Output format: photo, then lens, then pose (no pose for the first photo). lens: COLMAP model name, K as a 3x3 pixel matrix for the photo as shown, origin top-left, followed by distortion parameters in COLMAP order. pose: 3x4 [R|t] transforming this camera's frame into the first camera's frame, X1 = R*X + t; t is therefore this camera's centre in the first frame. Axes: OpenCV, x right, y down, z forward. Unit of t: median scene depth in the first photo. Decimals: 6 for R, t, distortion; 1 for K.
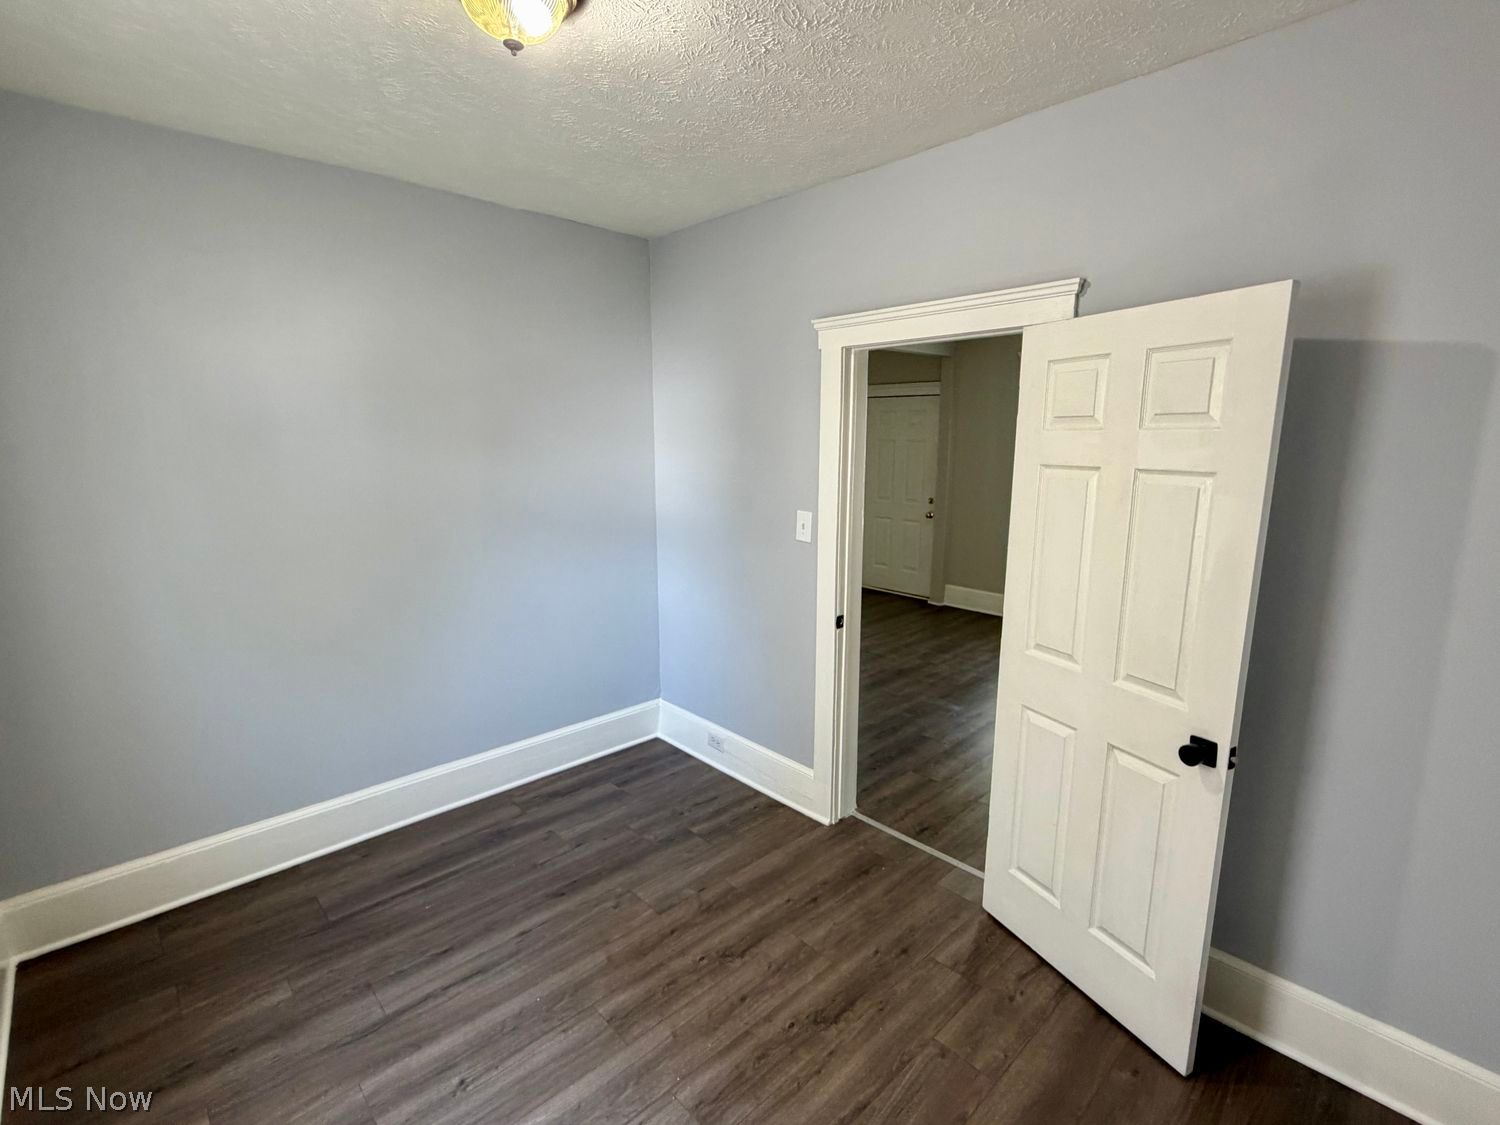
lens RADIAL K [[696.9, 0, 749.4], [0, 696.9, 565.0], [0, 0, 1]] dist [-0.037297, -0.000569]
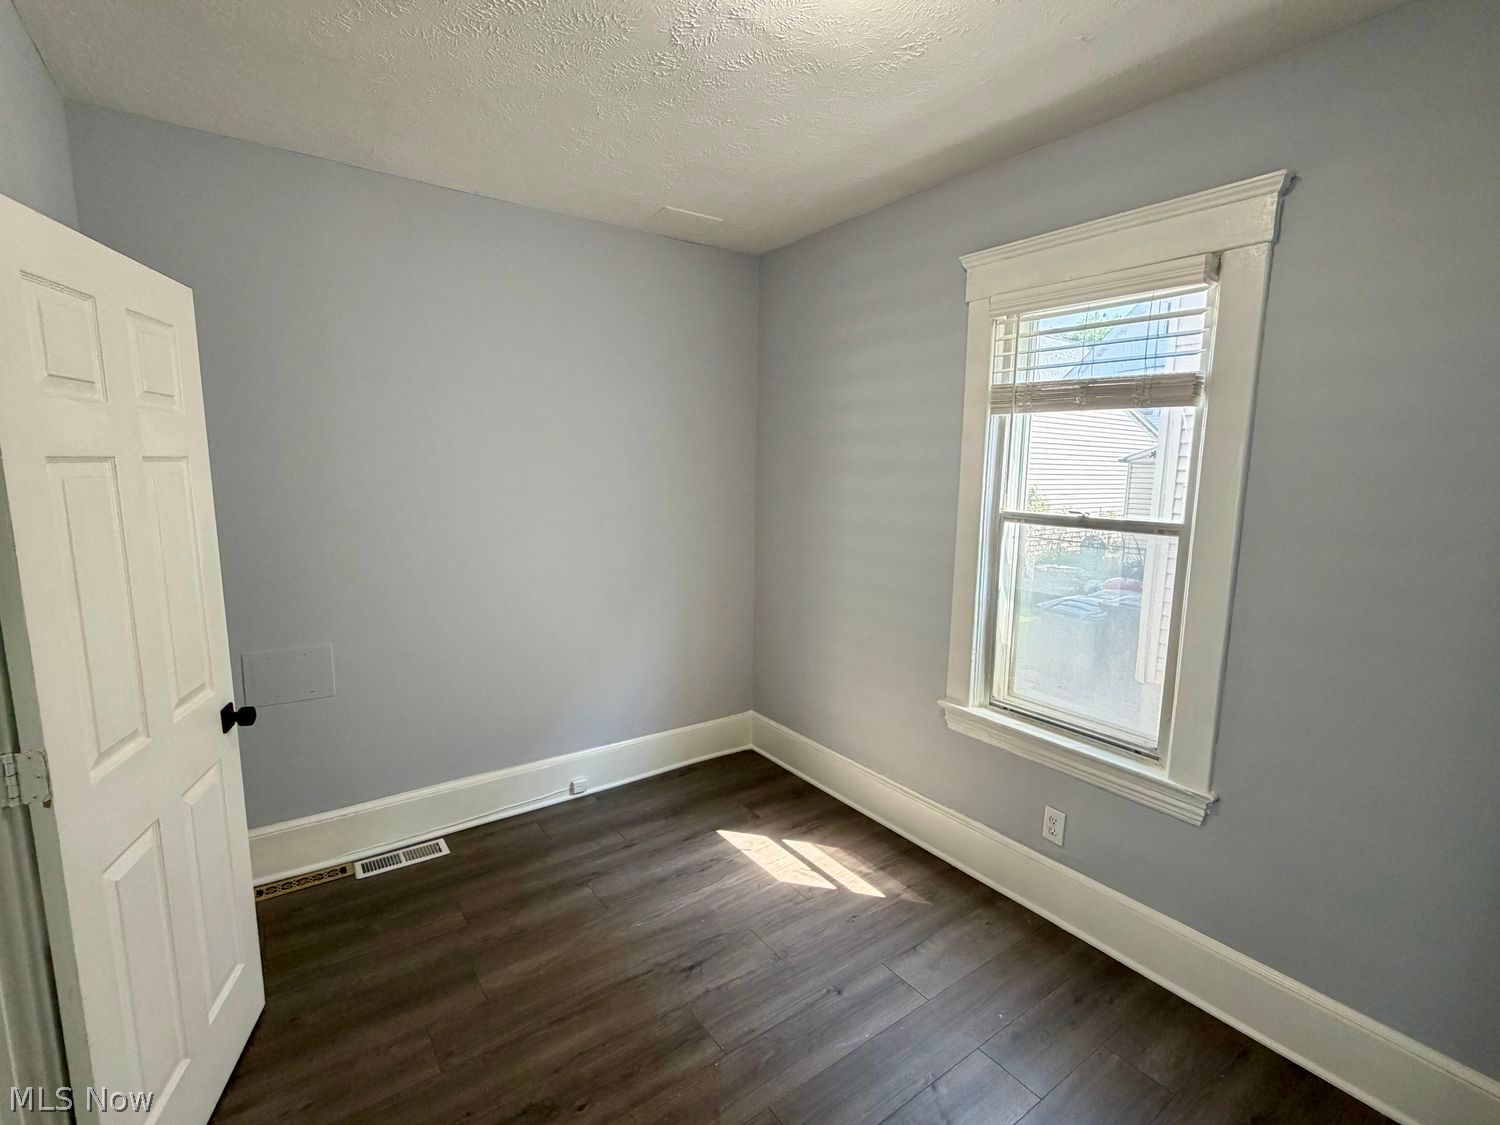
lens RADIAL K [[696.9, 0, 725.2], [0, 696.9, 563.6], [0, 0, 1]] dist [-0.037297, -0.000569]
pose [[-0.987760, -0.047212, 0.148666, -0.224188], [0.002041, 0.949100, 0.314969, -0.264807], [-0.155969, 0.311417, -0.937386, 1.649472]]
